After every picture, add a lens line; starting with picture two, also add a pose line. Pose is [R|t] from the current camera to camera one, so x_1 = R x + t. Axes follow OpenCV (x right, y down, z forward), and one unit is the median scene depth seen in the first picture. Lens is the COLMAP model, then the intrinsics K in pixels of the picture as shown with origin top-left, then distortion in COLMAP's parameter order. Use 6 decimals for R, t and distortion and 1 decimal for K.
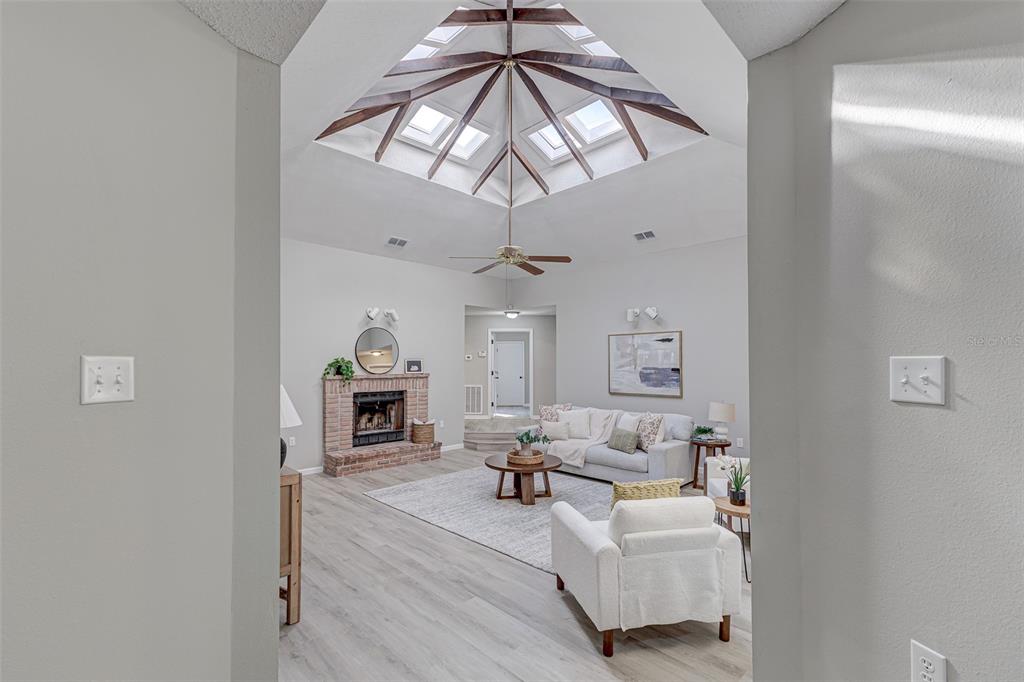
lens RADIAL K [[451.9, 0, 513.1], [0, 451.9, 361.5], [0, 0, 1]] dist [0.008781, -0.000680]
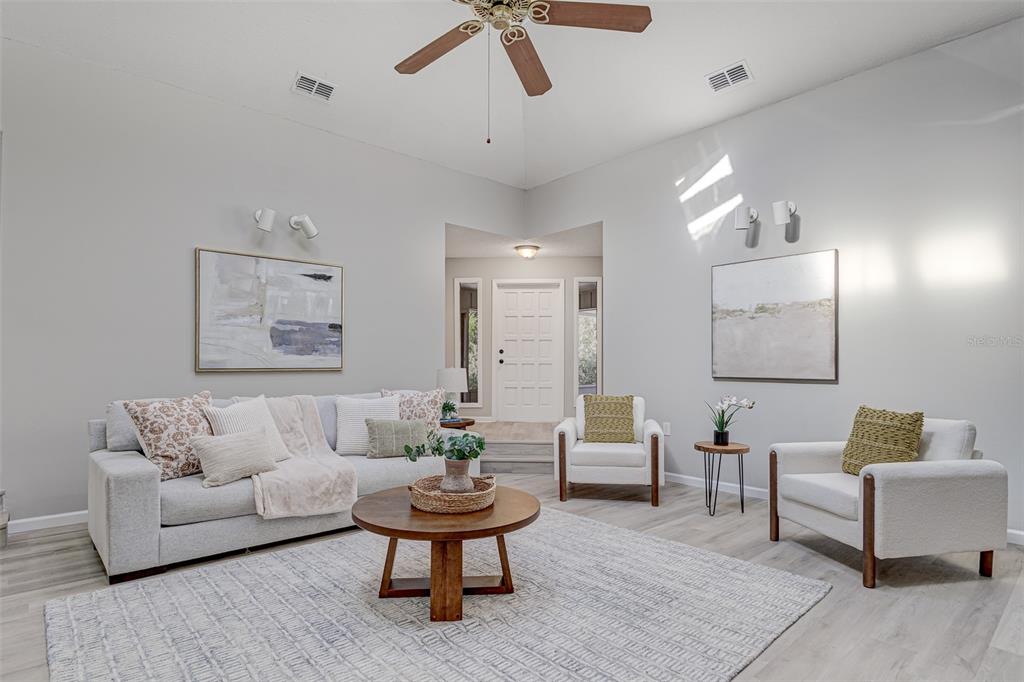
lens RADIAL K [[533.5, 0, 513.7], [0, 533.5, 364.0], [0, 0, 1]] dist [-0.005314, -0.000090]
pose [[0.059281, -0.000327, 0.998241, -0.347695], [-0.002096, 0.999998, 0.000452, 0.066366], [-0.998239, -0.002119, 0.059280, 0.680274]]
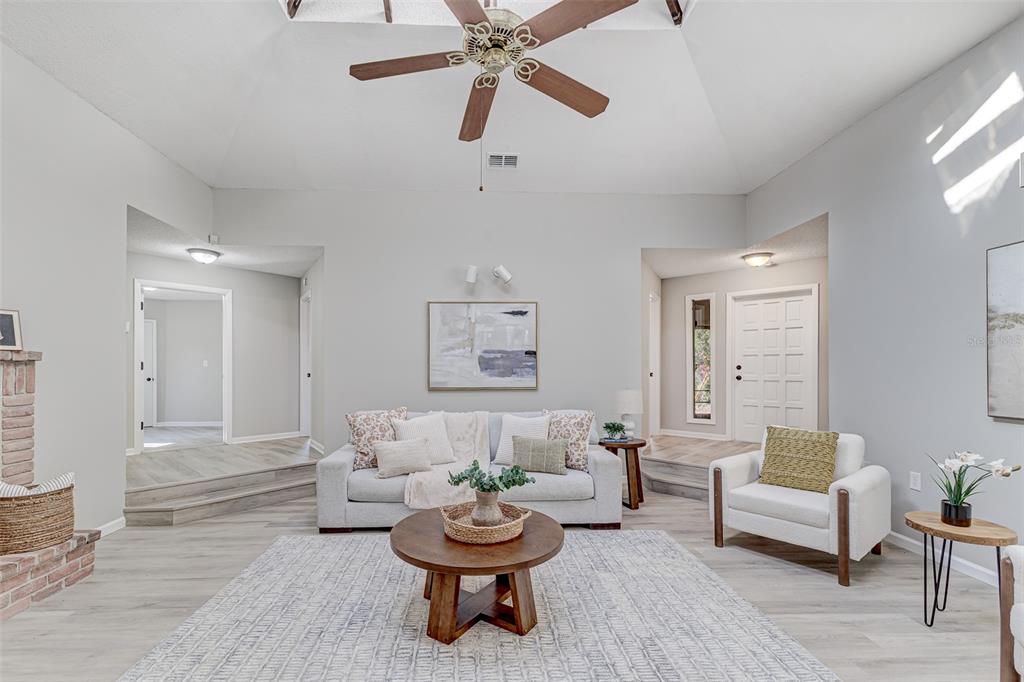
lens RADIAL K [[451.9, 0, 497.3], [0, 451.9, 369.0], [0, 0, 1]] dist [0.008781, -0.000680]
pose [[0.681846, -0.000584, 0.731495, -0.219413], [-0.000104, 1.000000, 0.000896, 0.042618], [-0.731496, -0.000687, 0.681846, 0.505882]]
